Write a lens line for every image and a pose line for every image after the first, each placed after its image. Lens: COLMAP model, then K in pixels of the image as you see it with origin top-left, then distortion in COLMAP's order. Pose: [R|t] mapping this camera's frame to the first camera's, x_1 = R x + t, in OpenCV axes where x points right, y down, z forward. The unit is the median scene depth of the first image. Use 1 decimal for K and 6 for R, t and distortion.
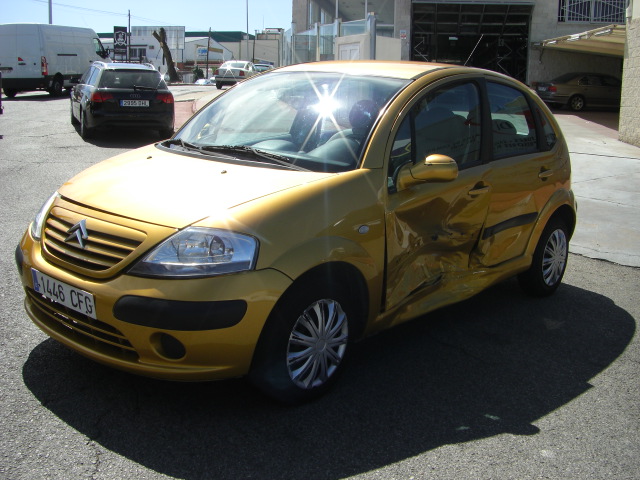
lens RADIAL K [[699.1, 0, 320.1], [0, 699.1, 235.7], [0, 0, 1]] dist [-0.121845, 0.000000]
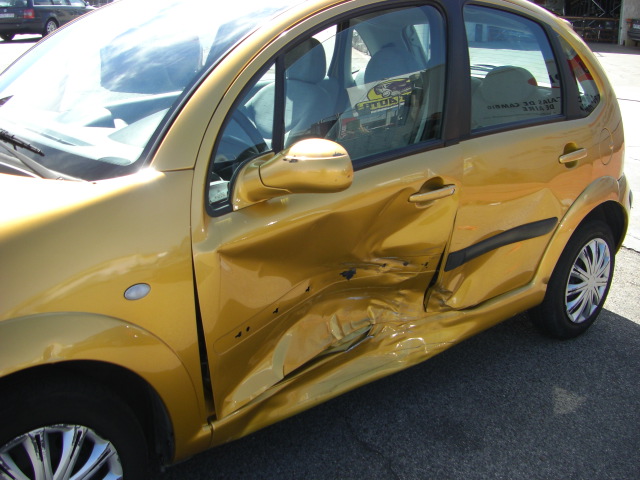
lens RADIAL K [[699.1, 0, 316.4], [0, 699.1, 237.5], [0, 0, 1]] dist [-0.121845, 0.000000]
pose [[0.991334, 0.028822, -0.128165, 0.200556], [-0.017589, 0.995971, 0.087932, -0.074377], [0.130183, -0.084916, 0.987847, 0.394721]]
